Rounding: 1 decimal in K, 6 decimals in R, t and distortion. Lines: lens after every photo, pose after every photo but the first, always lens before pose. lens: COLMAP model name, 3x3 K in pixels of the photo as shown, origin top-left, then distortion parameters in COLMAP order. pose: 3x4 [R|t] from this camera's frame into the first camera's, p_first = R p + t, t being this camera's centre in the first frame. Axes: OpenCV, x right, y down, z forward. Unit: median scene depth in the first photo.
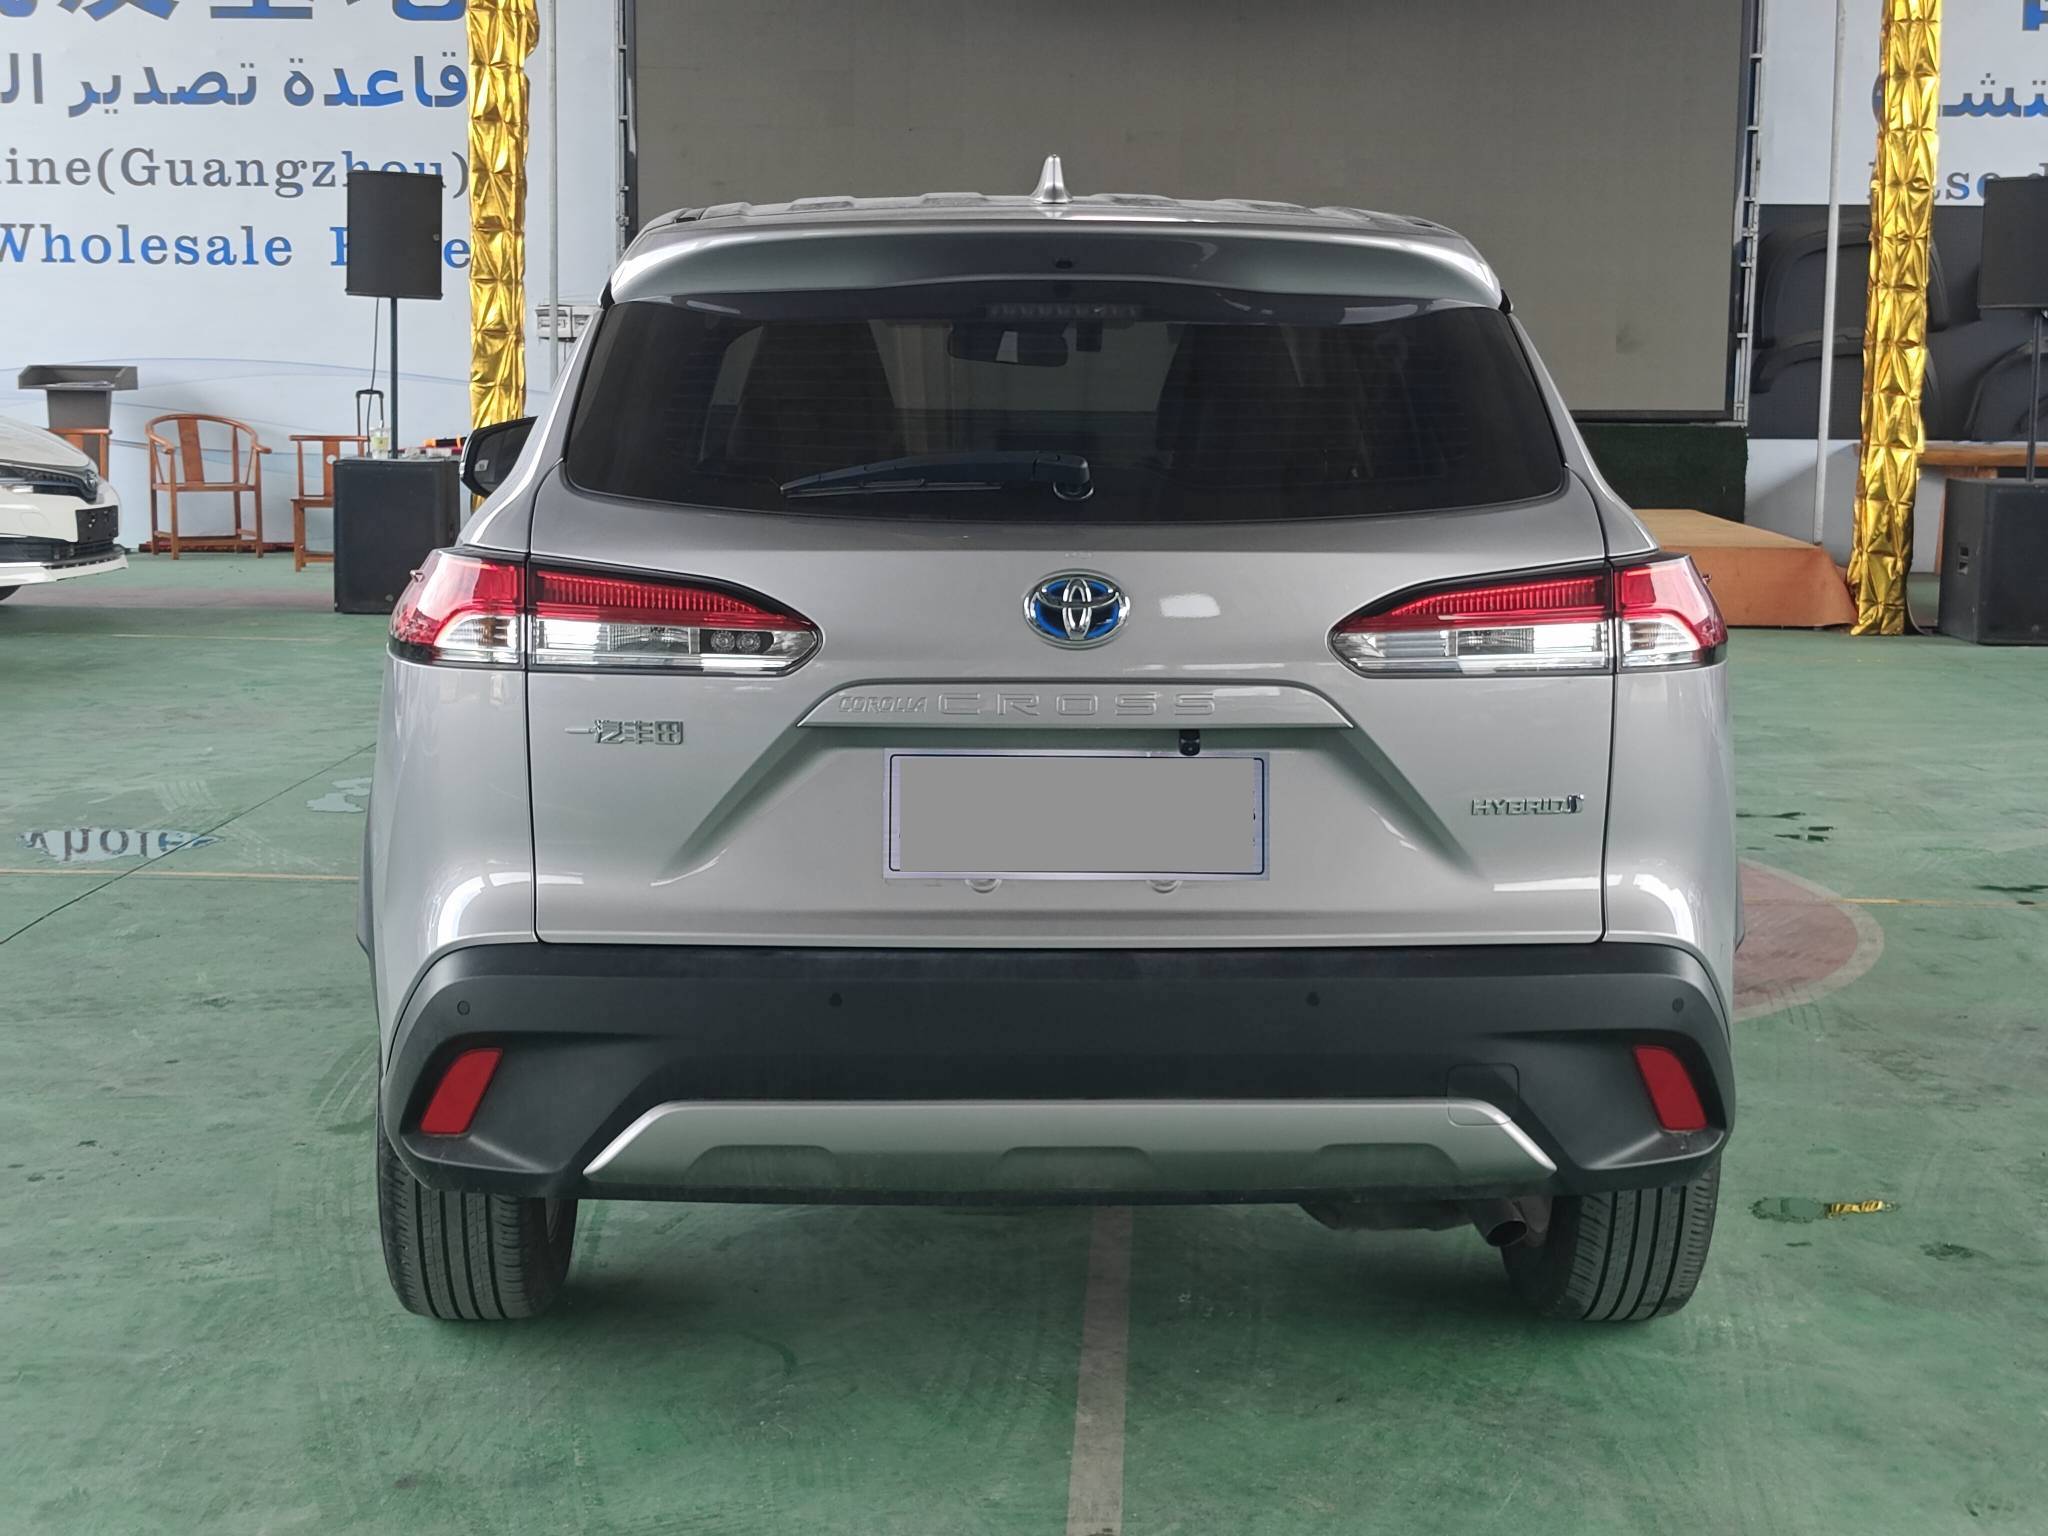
lens RADIAL K [[2978.8, 0, 1022.3], [0, 2978.8, 774.5], [0, 0, 1]] dist [0.042498, 0.000000]
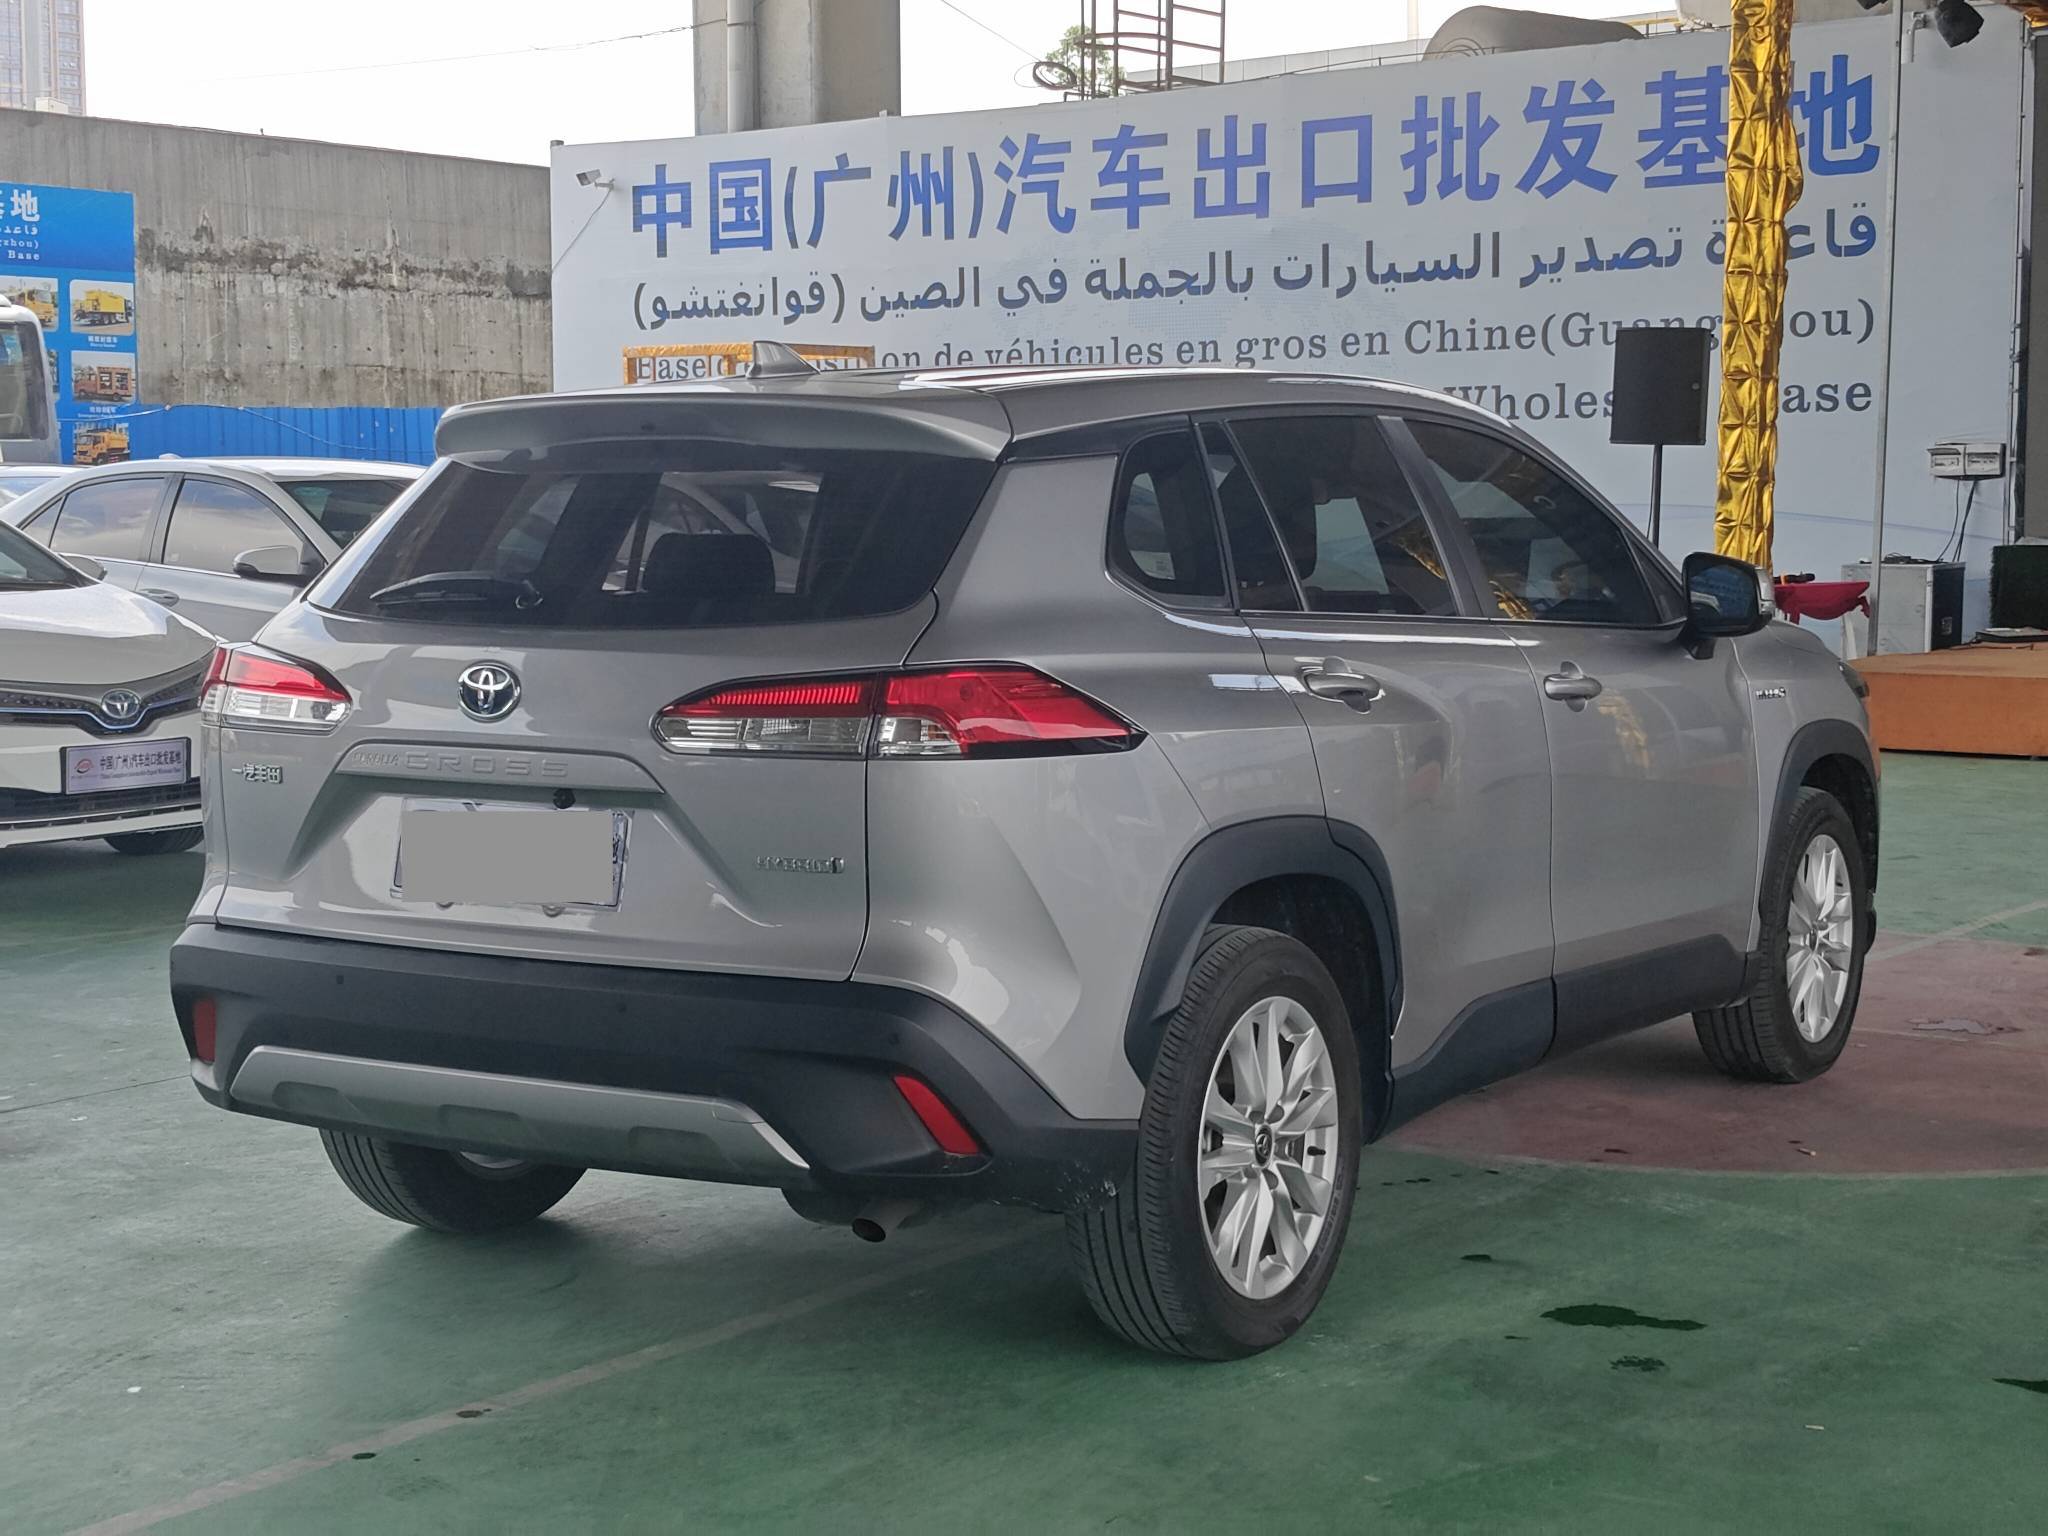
lens RADIAL K [[2978.8, 0, 1040.5], [0, 2978.8, 755.6], [0, 0, 1]] dist [0.042498, 0.000000]
pose [[0.829317, 0.031930, -0.557866, 0.153184], [-0.061492, 0.997517, -0.034320, -0.000066], [0.555385, 0.062766, 0.829221, 0.005915]]
